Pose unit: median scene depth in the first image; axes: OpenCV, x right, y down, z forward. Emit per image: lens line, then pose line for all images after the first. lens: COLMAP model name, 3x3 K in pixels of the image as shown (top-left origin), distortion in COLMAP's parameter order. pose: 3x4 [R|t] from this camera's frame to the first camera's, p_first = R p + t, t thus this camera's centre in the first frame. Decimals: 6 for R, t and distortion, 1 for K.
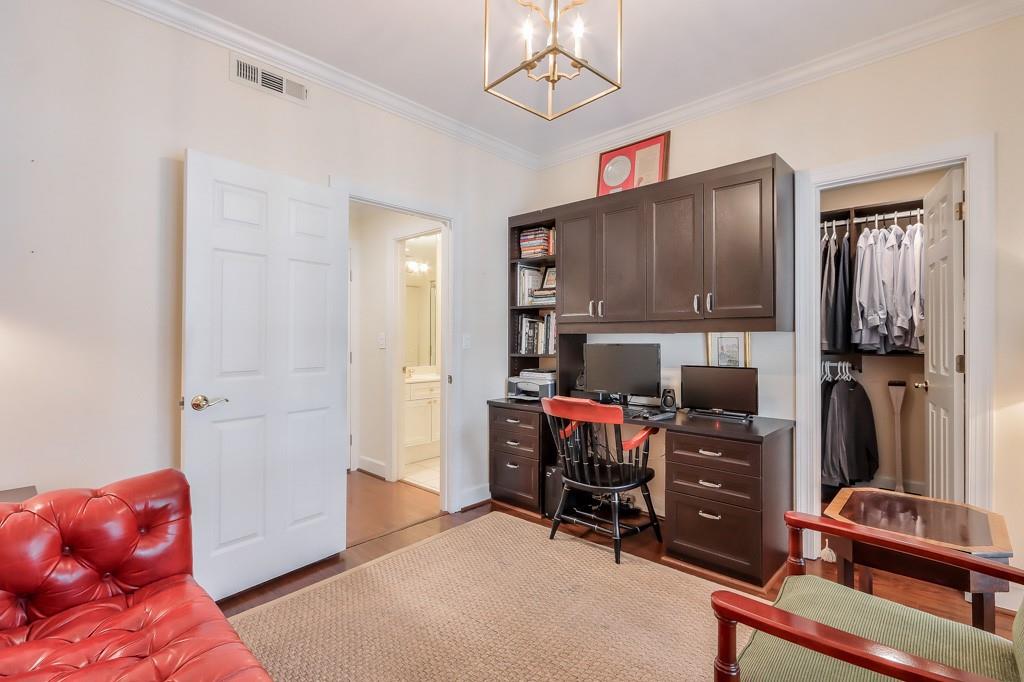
lens RADIAL K [[478.1, 0, 511.4], [0, 478.1, 331.3], [0, 0, 1]] dist [0.001716, 0.000366]
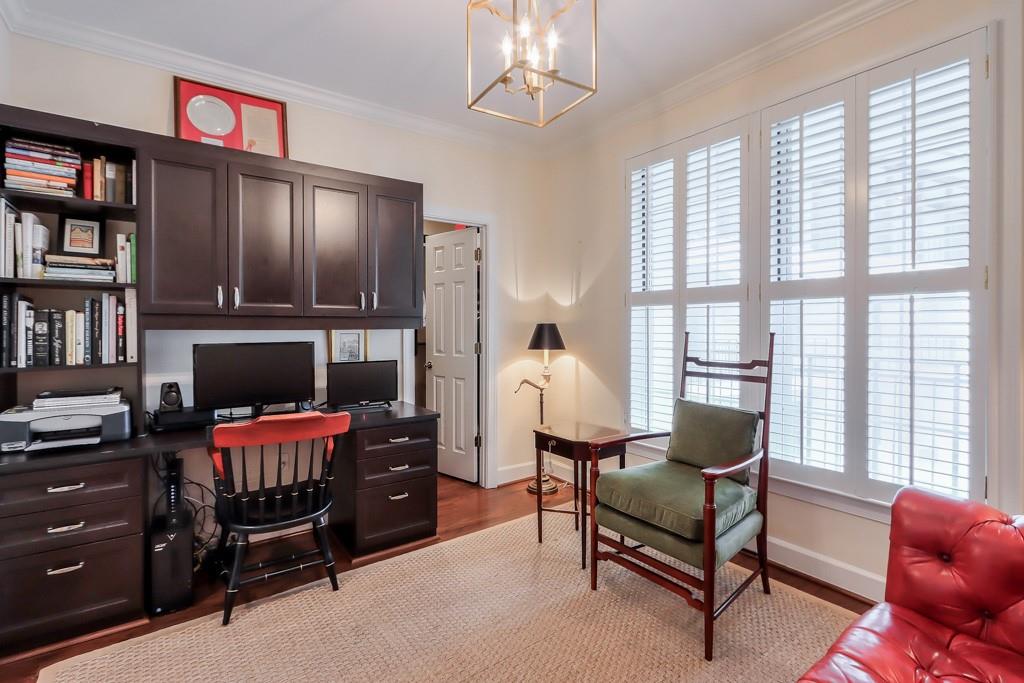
lens RADIAL K [[478.1, 0, 511.4], [0, 478.1, 331.8], [0, 0, 1]] dist [0.001716, 0.000366]
pose [[0.194116, -0.004944, 0.980966, -0.425677], [-0.008497, 0.999941, 0.006721, -0.001305], [-0.980942, -0.009640, 0.194063, 0.375227]]
